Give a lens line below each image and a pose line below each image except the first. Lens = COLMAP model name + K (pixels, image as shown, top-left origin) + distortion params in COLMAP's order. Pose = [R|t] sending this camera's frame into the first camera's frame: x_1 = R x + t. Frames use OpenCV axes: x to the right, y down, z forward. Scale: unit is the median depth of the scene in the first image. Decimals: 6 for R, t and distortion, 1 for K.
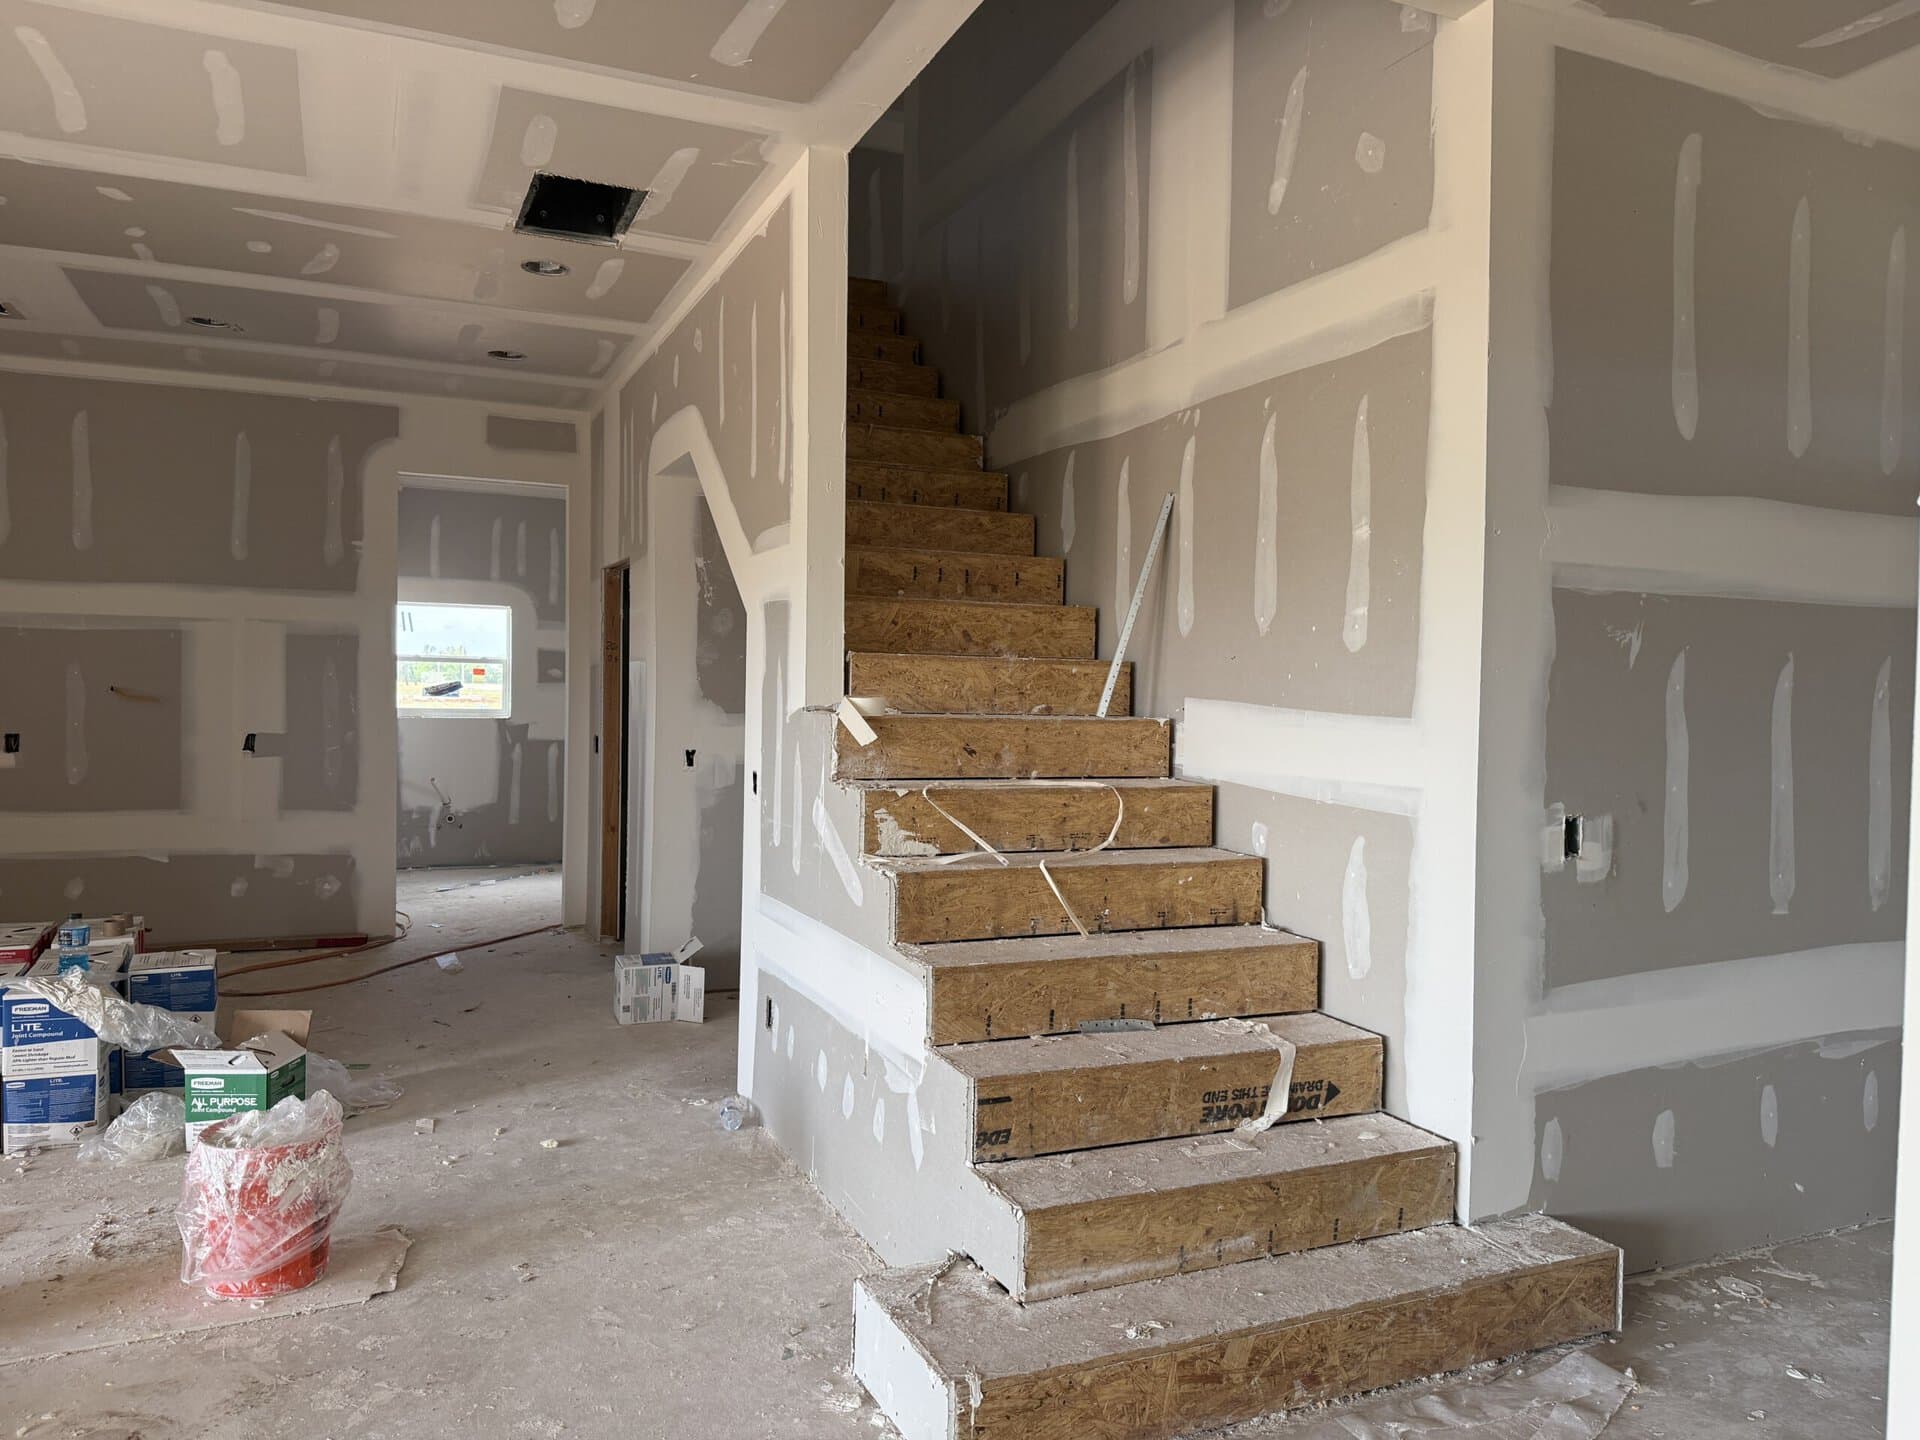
lens RADIAL K [[1371.7, 0, 960.0], [0, 1371.7, 720.0], [0, 0, 1]] dist [0.061341, -0.005979]
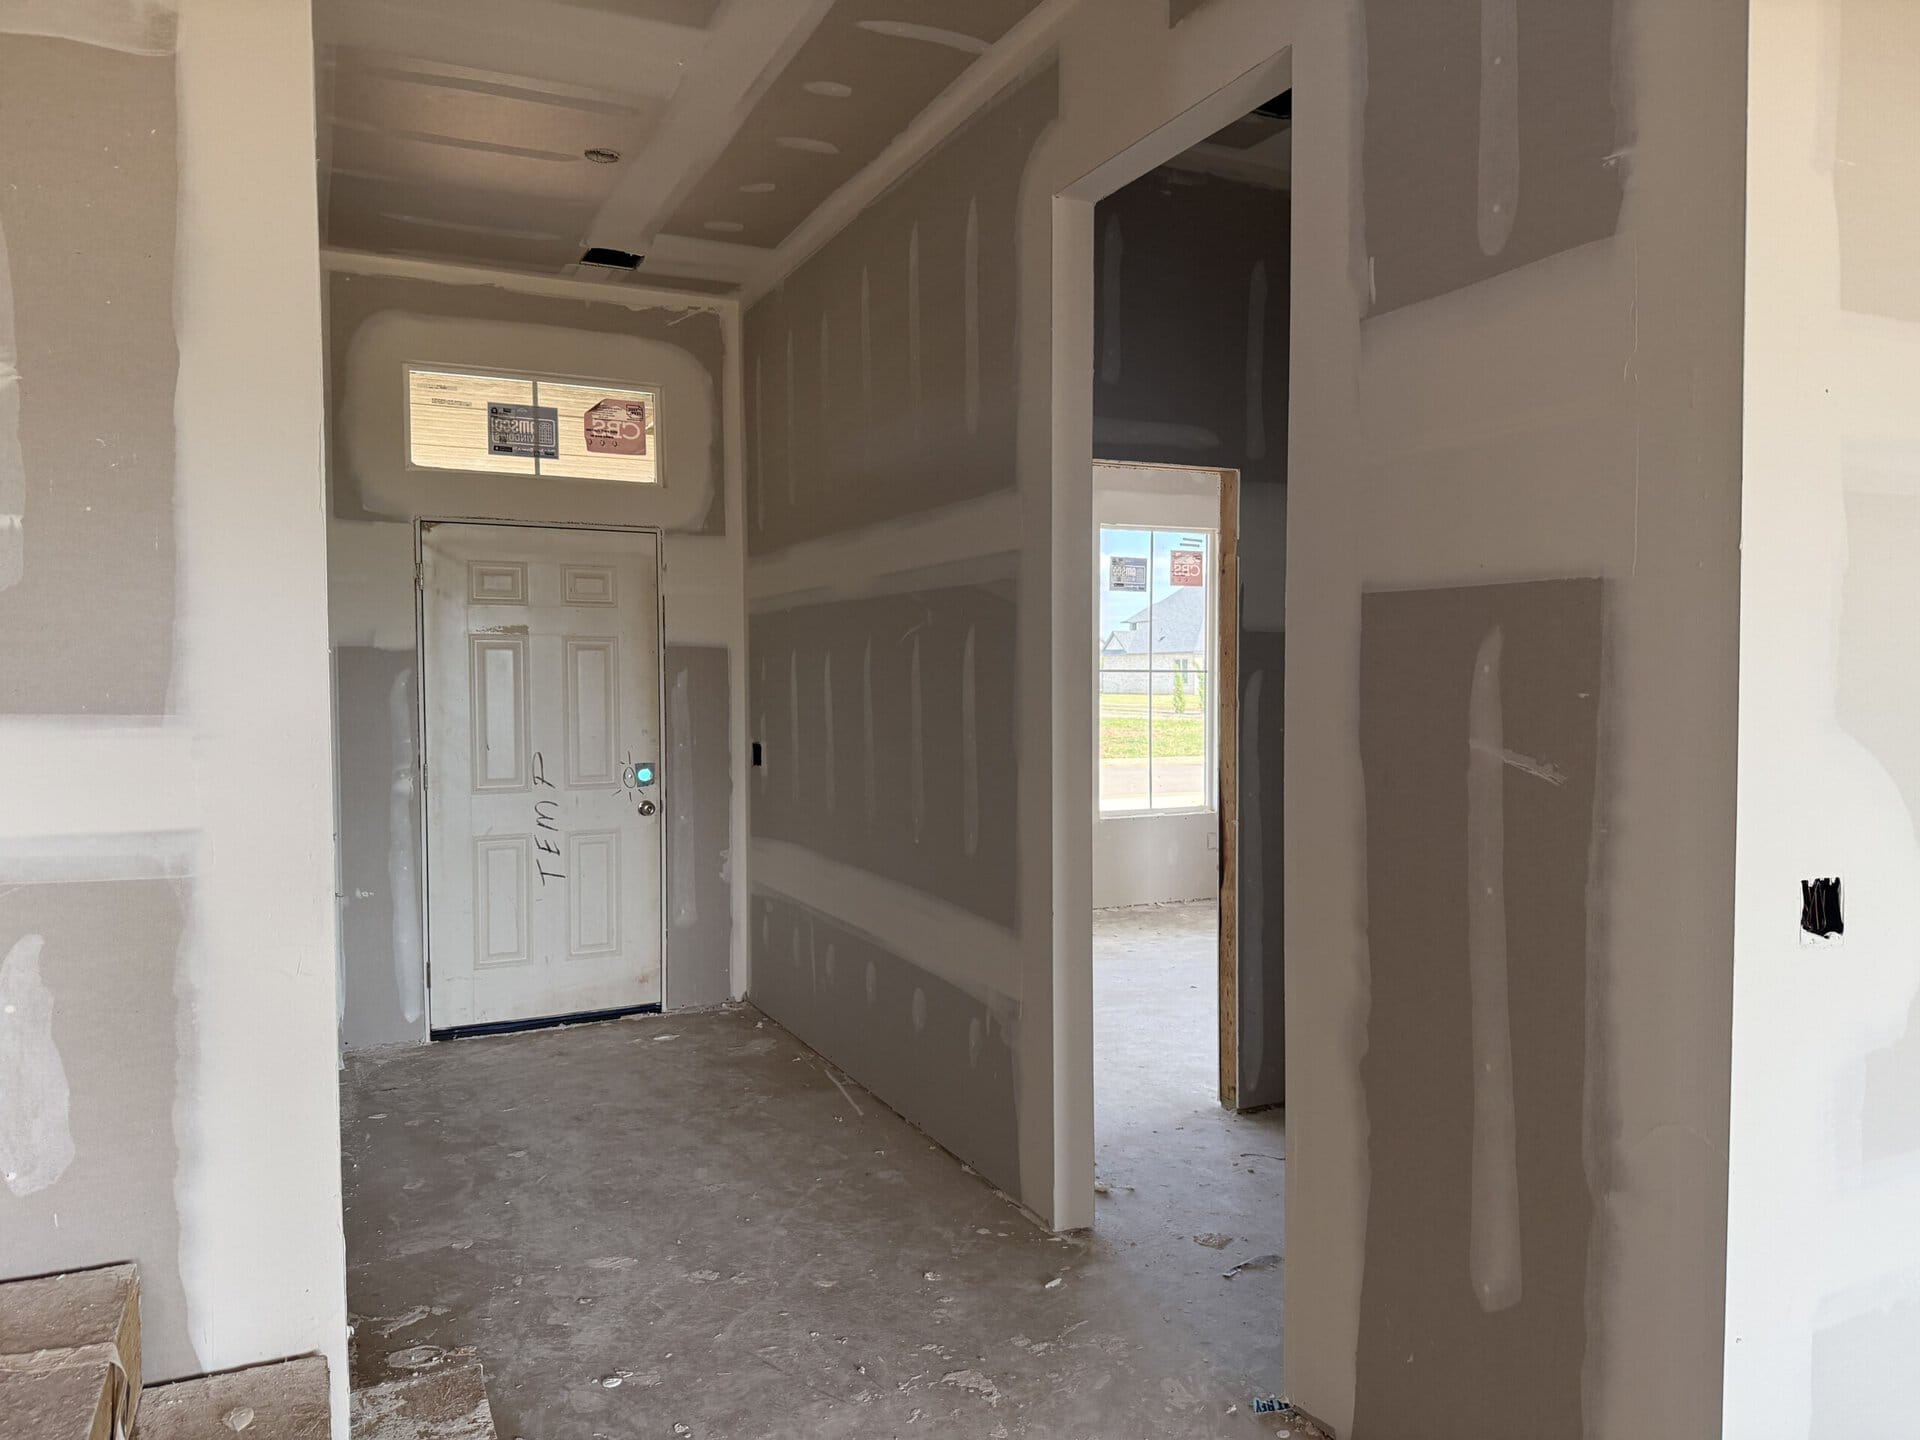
lens RADIAL K [[1371.7, 0, 960.0], [0, 1371.7, 720.0], [0, 0, 1]] dist [0.061341, -0.005979]
pose [[-0.020256, -0.047561, 0.998663, -0.652288], [0.022284, 0.998598, 0.048009, -0.046304], [-0.999546, 0.023227, -0.019168, 1.517984]]
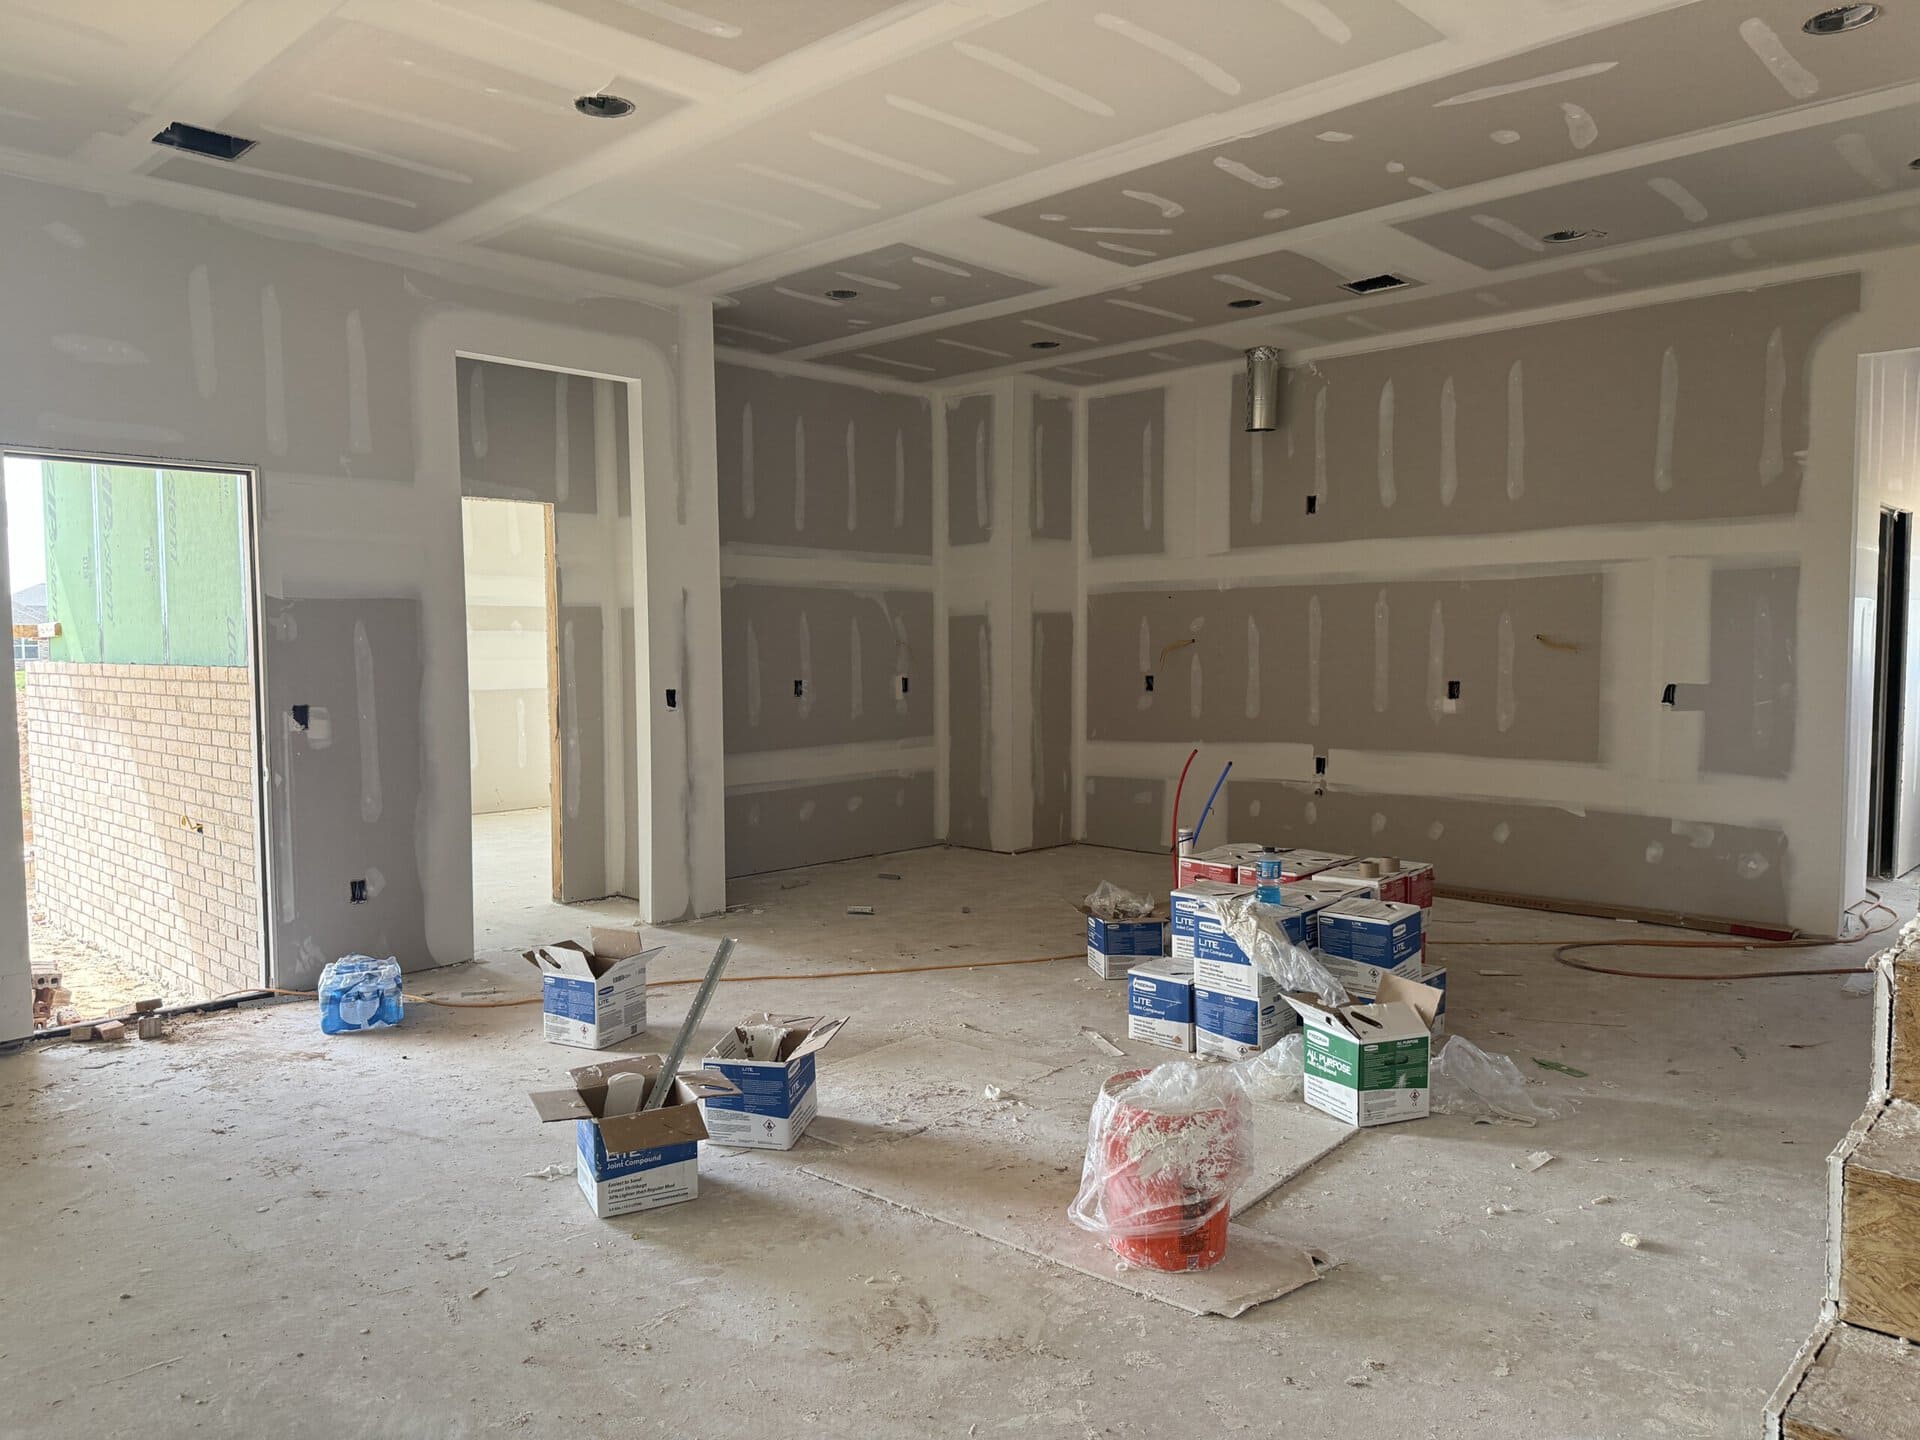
lens RADIAL K [[1376.9, 0, 960.0], [0, 1376.9, 720.0], [0, 0, 1]] dist [0.079309, -0.106878]
pose [[0.401506, 0.036023, -0.915148, 0.134543], [-0.007284, 0.999320, 0.036141, 0.003971], [0.915828, -0.007845, 0.401495, 0.224325]]
